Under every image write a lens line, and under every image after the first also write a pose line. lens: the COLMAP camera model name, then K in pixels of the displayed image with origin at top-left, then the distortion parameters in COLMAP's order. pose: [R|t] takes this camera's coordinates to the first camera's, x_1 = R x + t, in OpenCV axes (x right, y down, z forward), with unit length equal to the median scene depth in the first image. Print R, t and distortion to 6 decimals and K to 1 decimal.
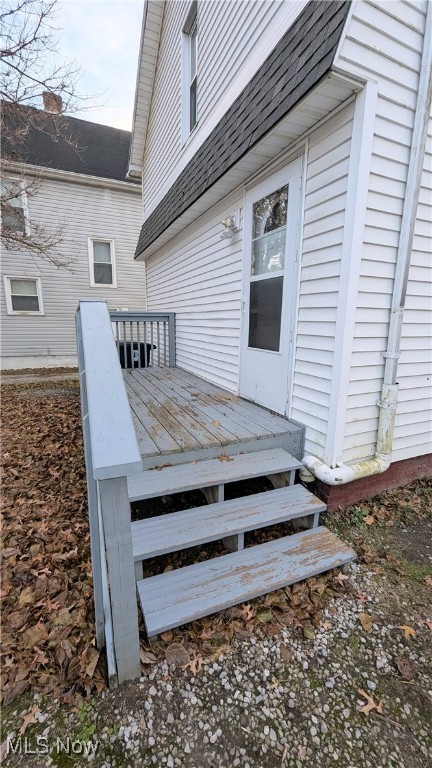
lens RADIAL K [[315.7, 0, 214.3], [0, 315.7, 385.1], [0, 0, 1]] dist [-0.002875, 0.001923]
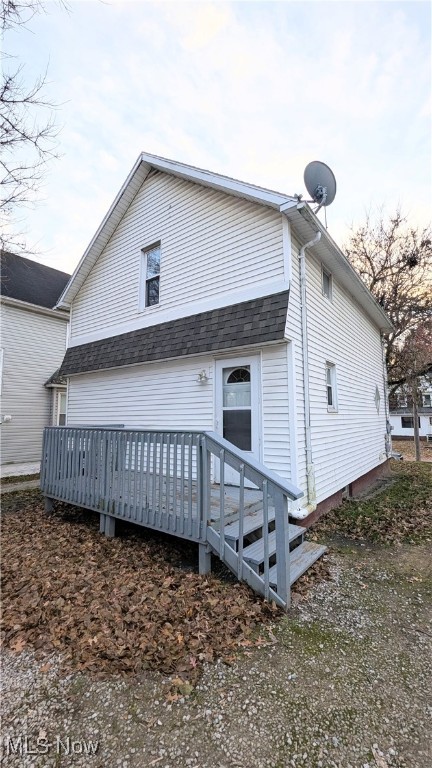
lens RADIAL K [[315.7, 0, 215.0], [0, 315.7, 382.4], [0, 0, 1]] dist [-0.002875, 0.001923]
pose [[0.872906, 0.042619, 0.486024, -0.975095], [0.103768, 0.957167, -0.270302, -0.017977], [-0.476726, 0.286382, 0.831094, -0.544218]]
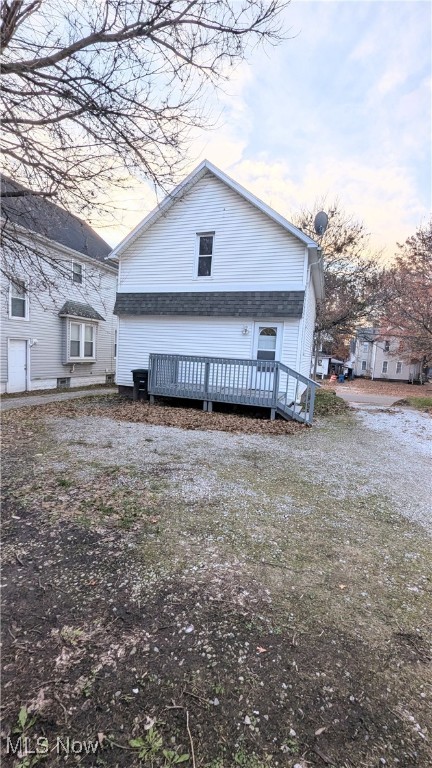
lens RADIAL K [[315.7, 0, 214.9], [0, 315.7, 385.6], [0, 0, 1]] dist [-0.002875, 0.001923]
pose [[0.685394, -0.035236, 0.727320, -3.160684], [0.083917, 0.995996, -0.030827, 0.107635], [-0.723321, 0.082163, 0.685606, -1.017435]]
